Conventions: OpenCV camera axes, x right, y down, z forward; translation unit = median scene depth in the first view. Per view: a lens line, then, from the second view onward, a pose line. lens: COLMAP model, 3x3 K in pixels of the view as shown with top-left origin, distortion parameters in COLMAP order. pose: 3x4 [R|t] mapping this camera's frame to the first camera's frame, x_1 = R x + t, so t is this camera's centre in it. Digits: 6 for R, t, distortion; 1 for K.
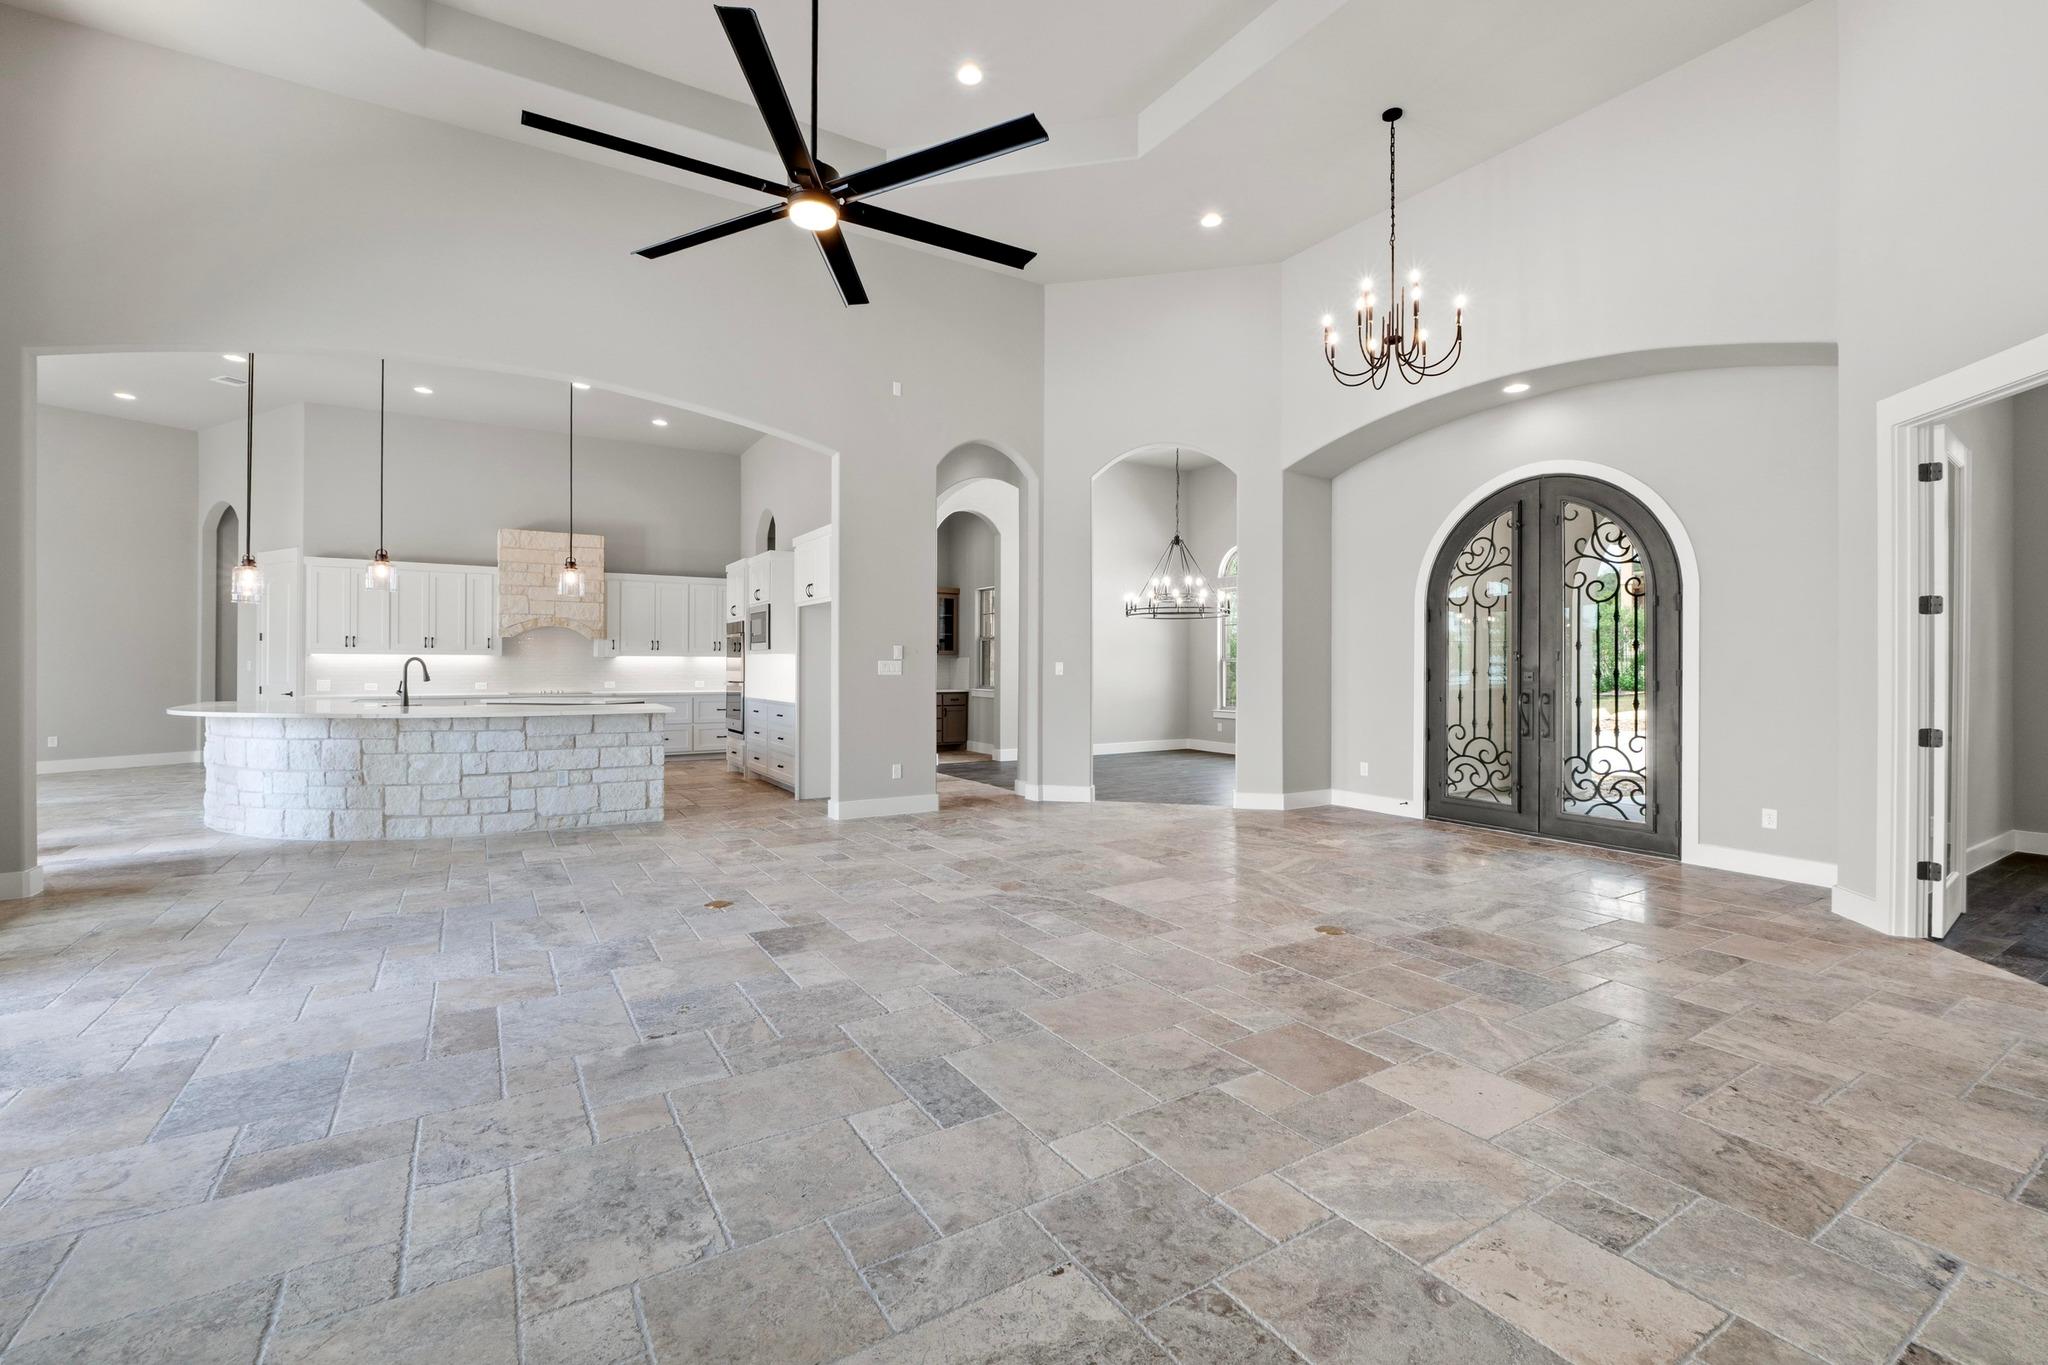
lens RADIAL K [[884.9, 0, 1031.7], [0, 884.9, 662.6], [0, 0, 1]] dist [-0.010439, 0.000297]
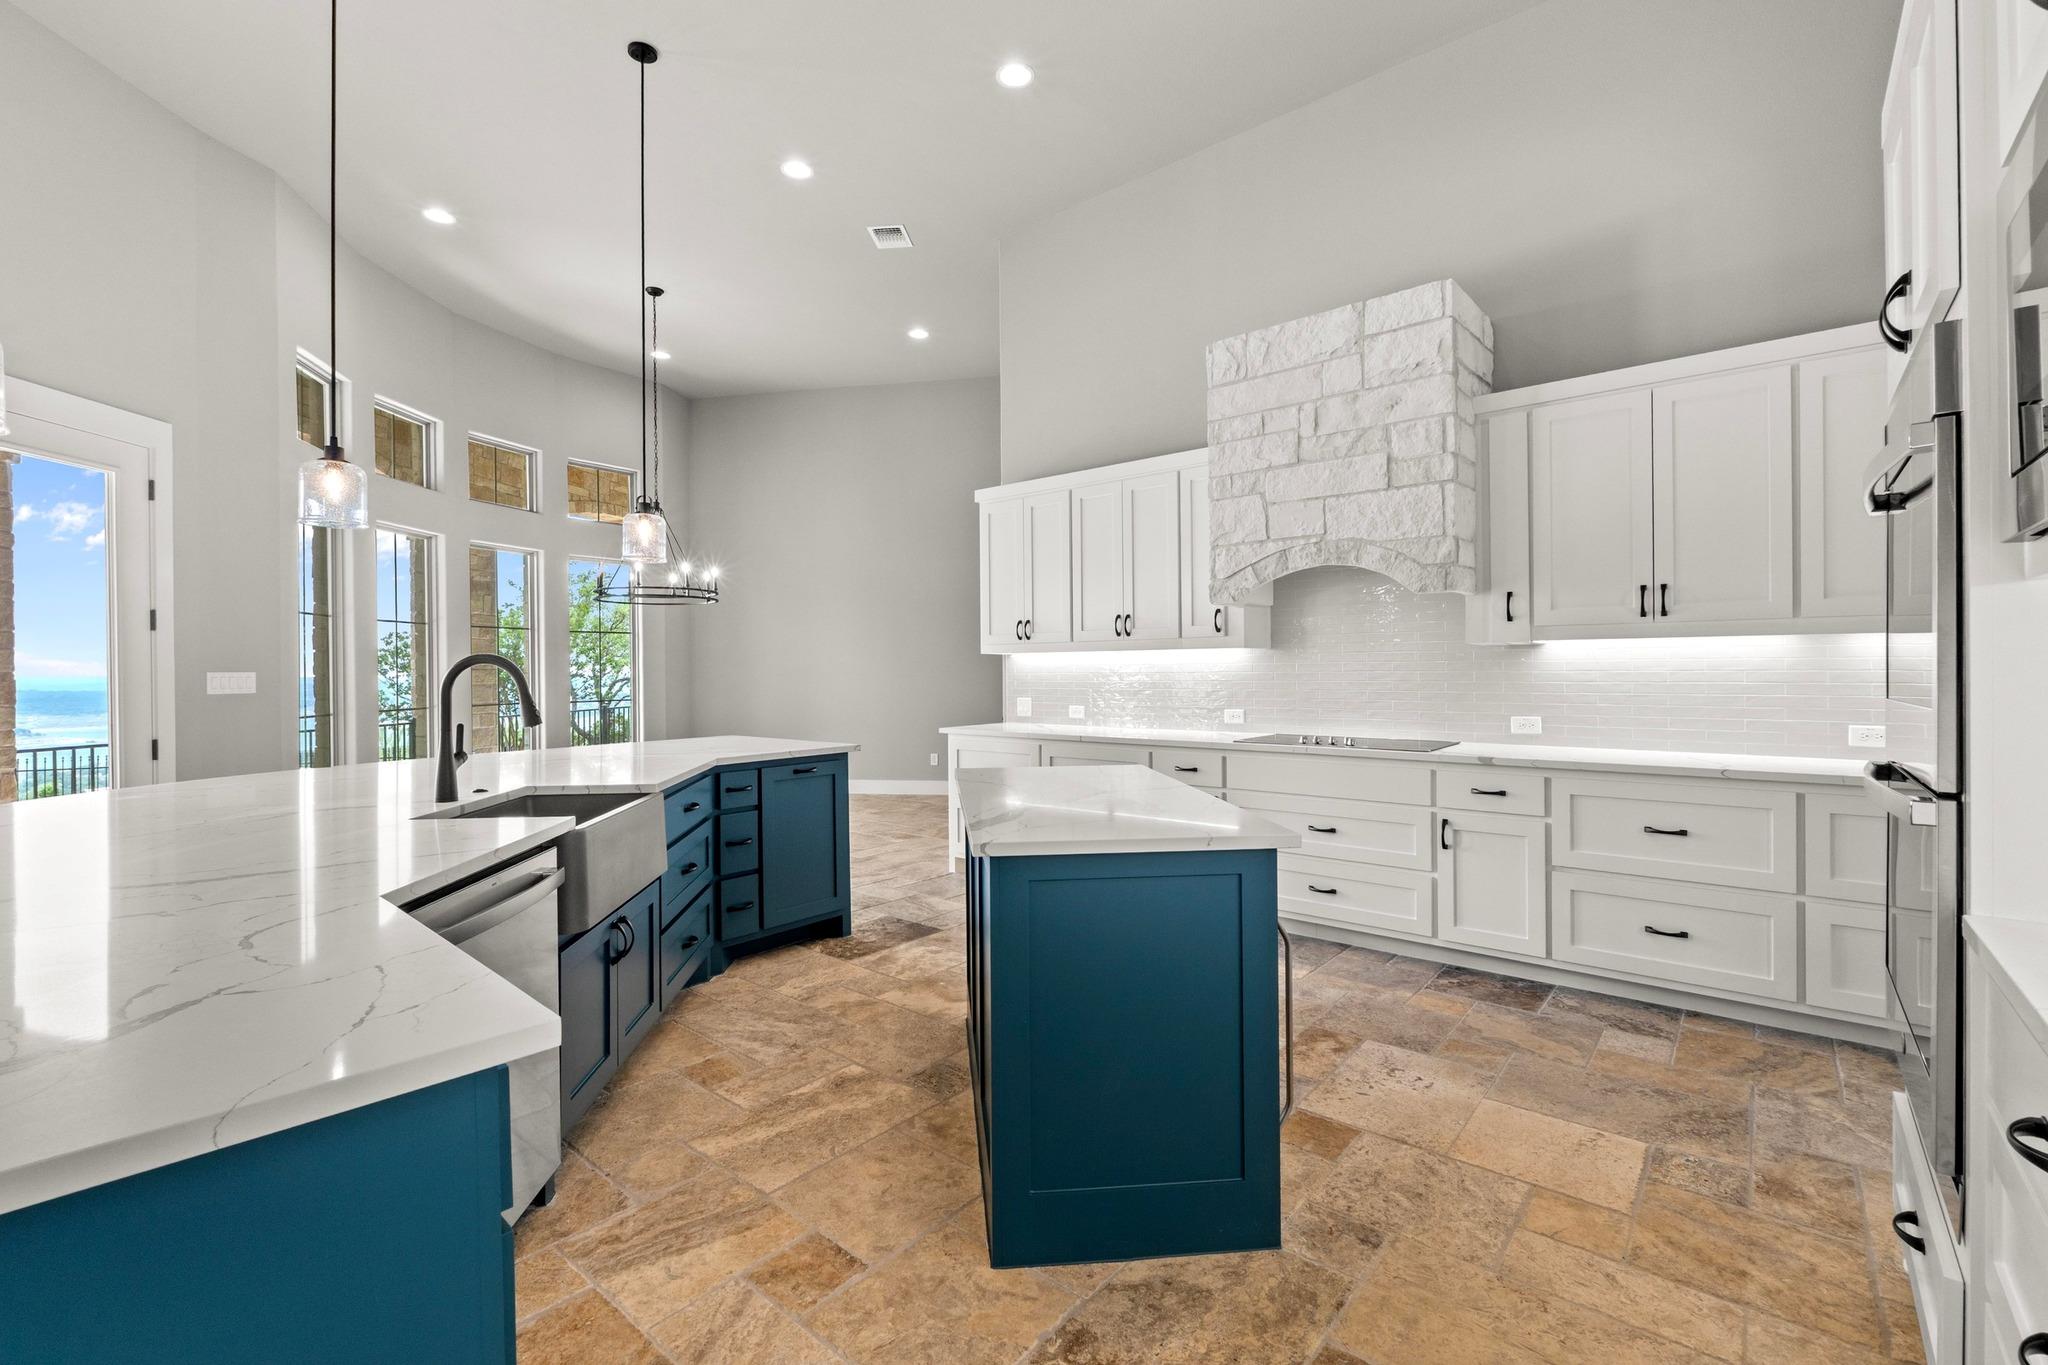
lens RADIAL K [[884.9, 0, 1023.2], [0, 884.9, 672.9], [0, 0, 1]] dist [-0.010439, 0.000297]
pose [[0.301165, -0.002139, -0.953570, -0.342007], [0.013865, 0.999902, 0.002136, 0.001847], [0.953471, -0.013865, 0.301165, 1.162728]]
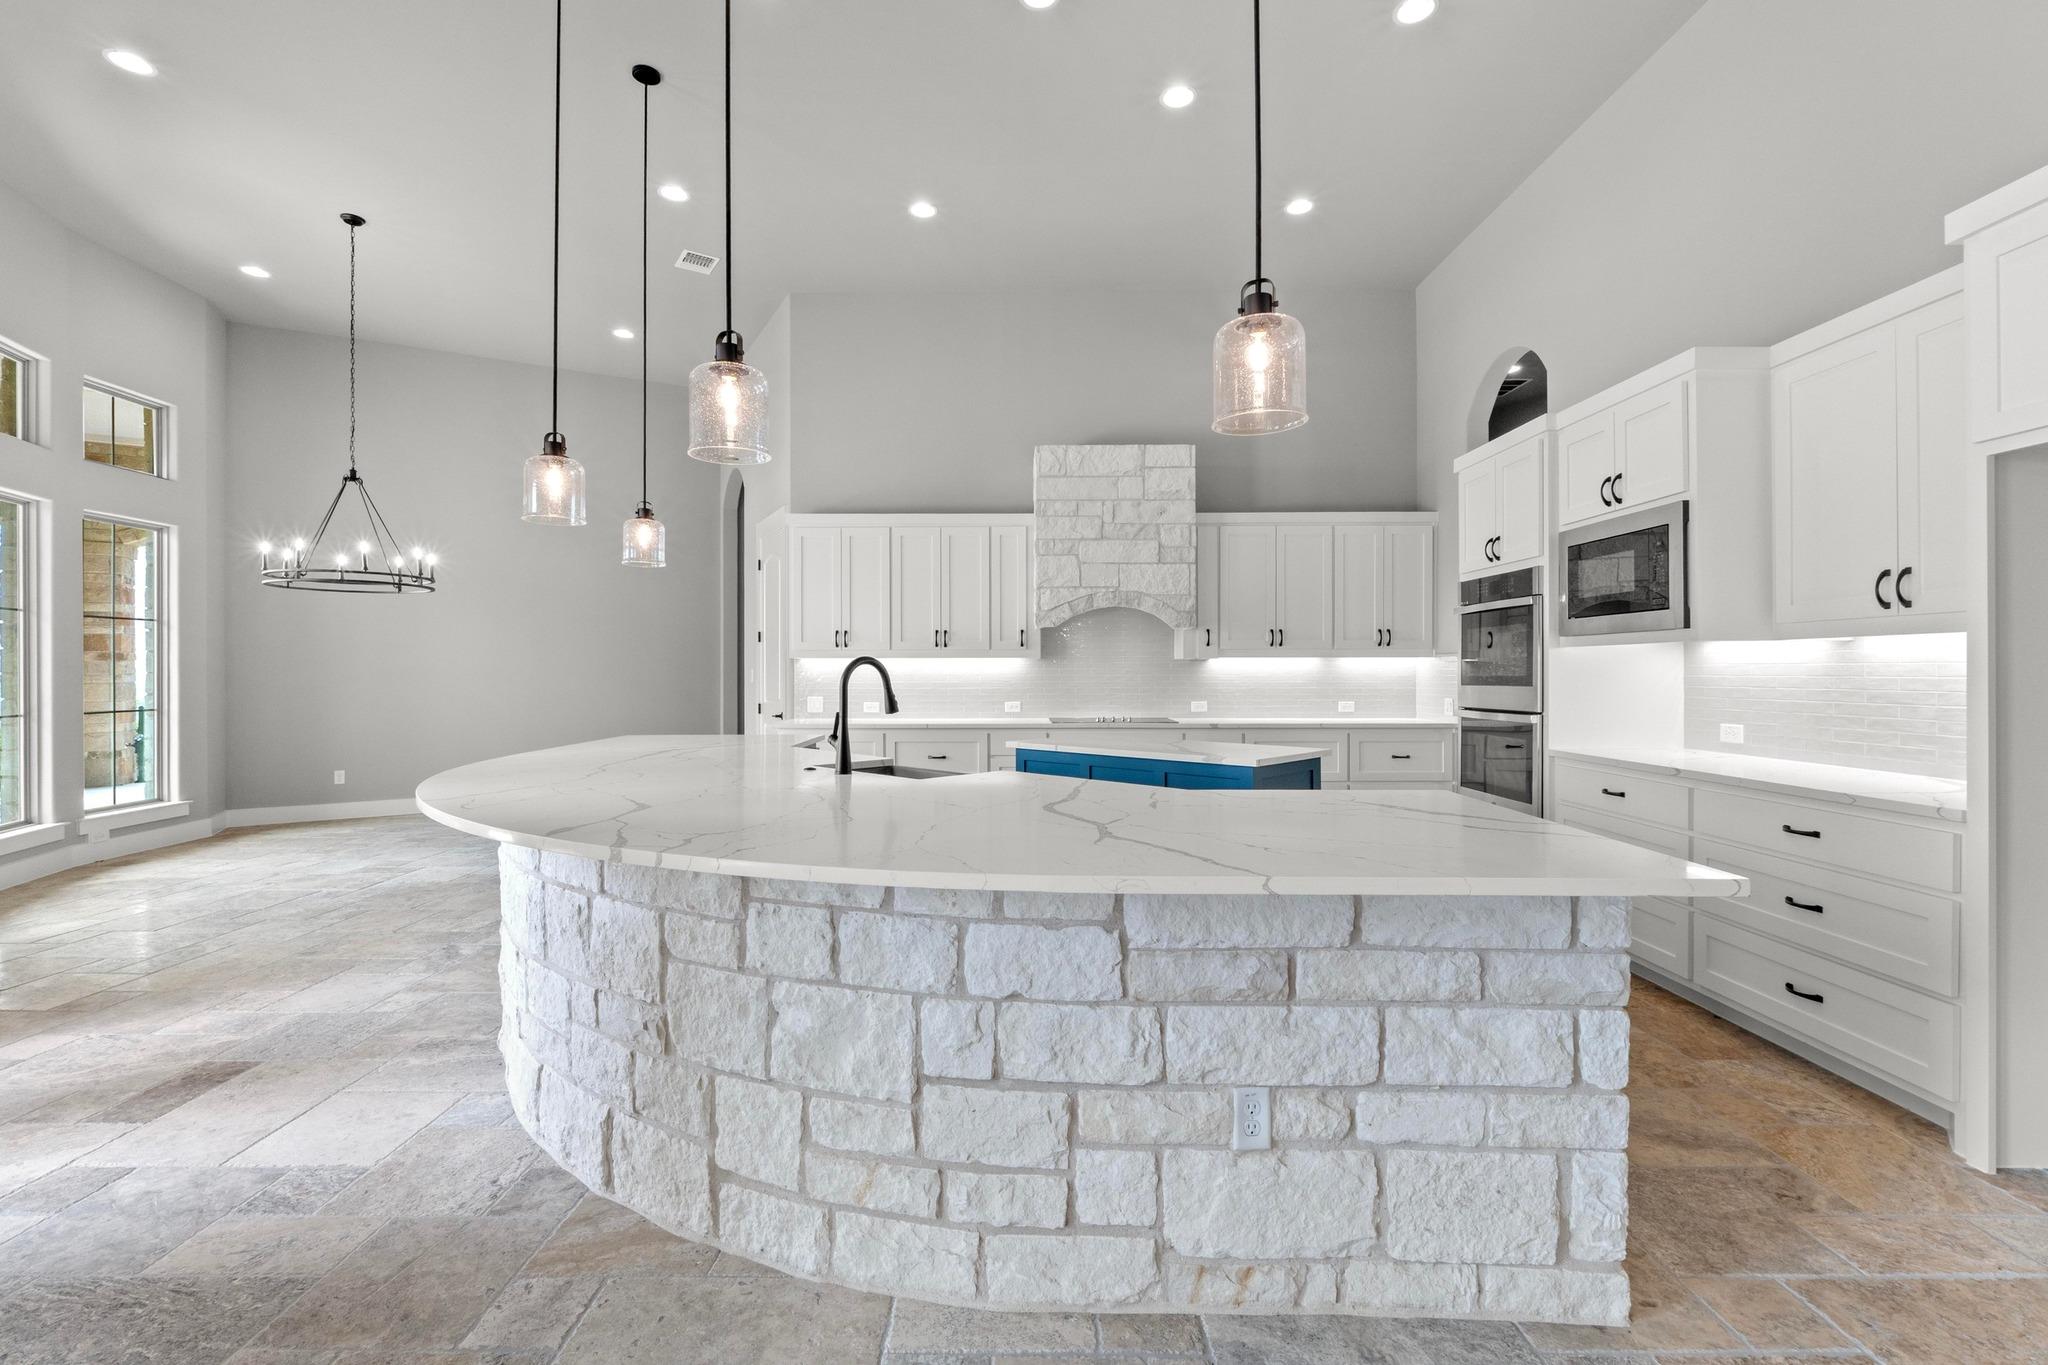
lens RADIAL K [[884.9, 0, 1013.4], [0, 884.9, 678.5], [0, 0, 1]] dist [-0.010439, 0.000297]
pose [[0.841309, 0.000463, -0.540555, -0.431614], [0.004850, 0.999953, 0.008405, 0.001039], [0.540533, -0.009693, 0.841267, 0.716188]]
